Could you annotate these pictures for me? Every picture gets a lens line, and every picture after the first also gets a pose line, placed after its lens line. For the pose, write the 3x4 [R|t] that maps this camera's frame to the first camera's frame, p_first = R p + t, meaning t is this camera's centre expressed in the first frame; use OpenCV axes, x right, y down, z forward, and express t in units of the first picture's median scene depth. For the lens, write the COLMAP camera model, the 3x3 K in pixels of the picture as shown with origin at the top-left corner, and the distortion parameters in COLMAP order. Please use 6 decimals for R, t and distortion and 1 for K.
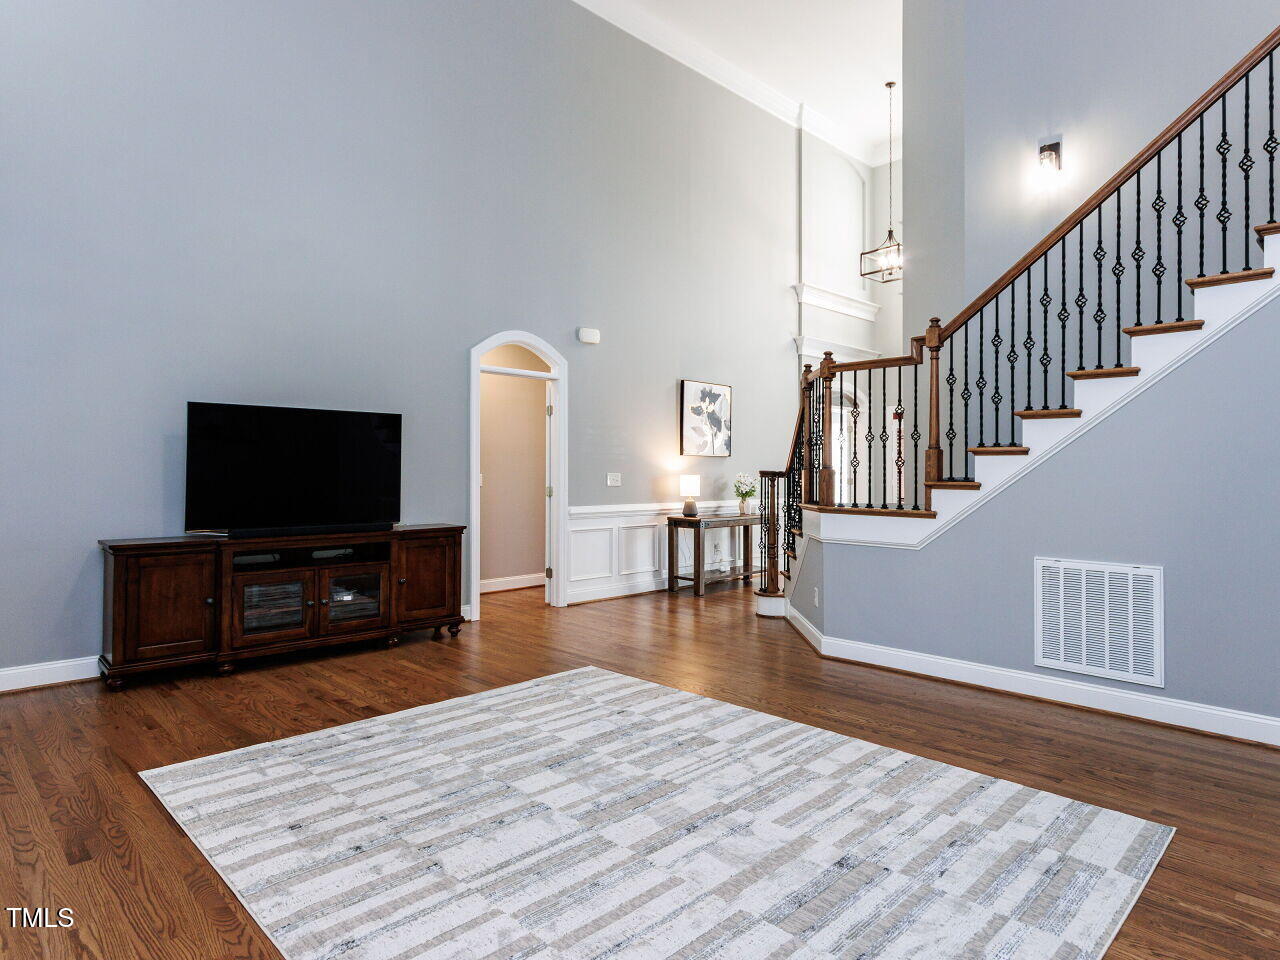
lens RADIAL K [[750.9, 0, 647.5], [0, 750.9, 476.0], [0, 0, 1]] dist [0.002361, 0.004041]
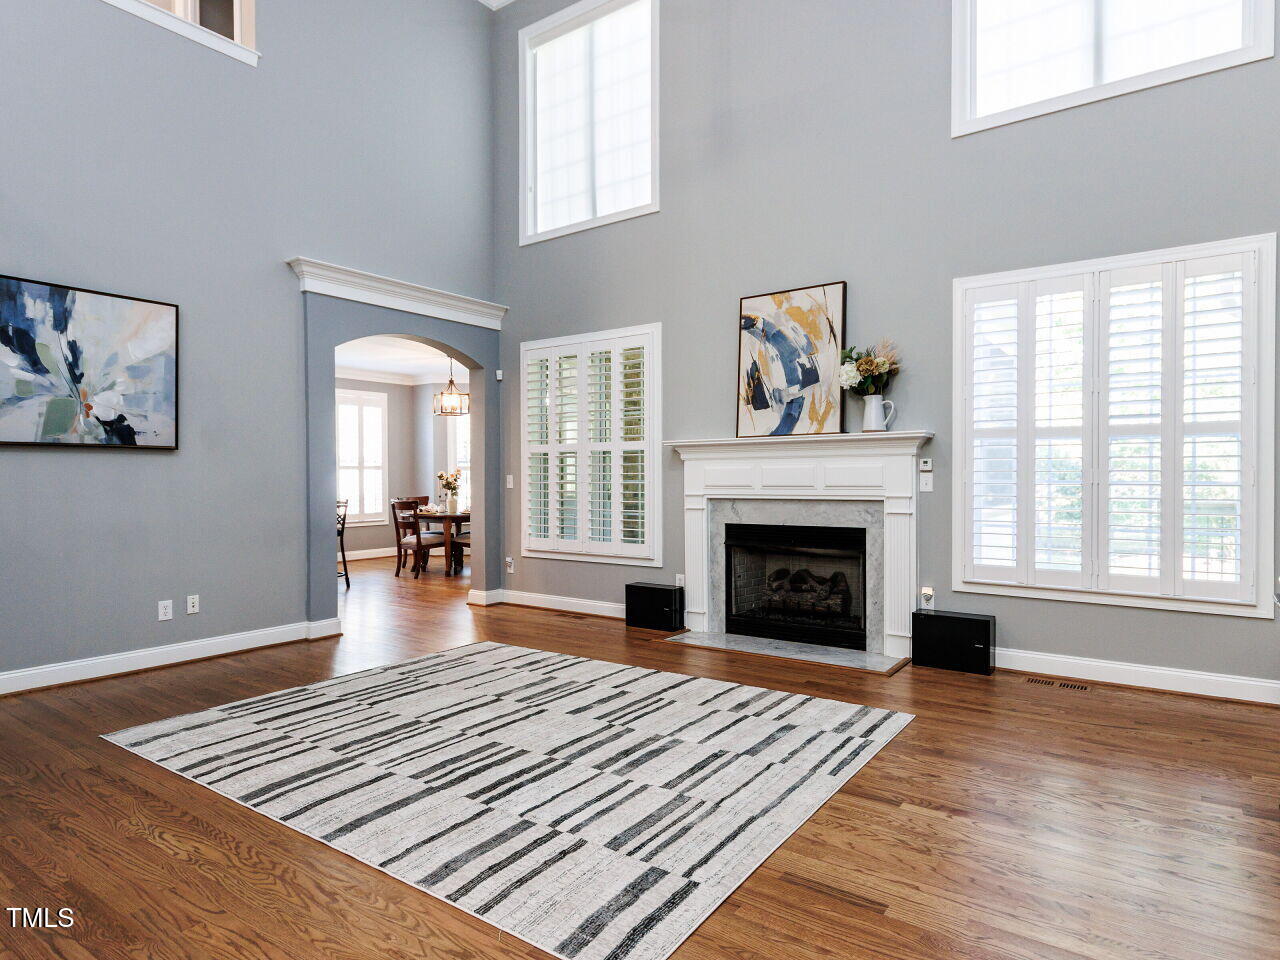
lens RADIAL K [[743.0, 0, 646.1], [0, 743.0, 487.3], [0, 0, 1]] dist [0.004154, 0.001010]
pose [[-0.983292, 0.008325, -0.181847, -0.018278], [0.004921, 0.999804, 0.019160, -0.002802], [0.181971, 0.017945, -0.983140, 1.458118]]
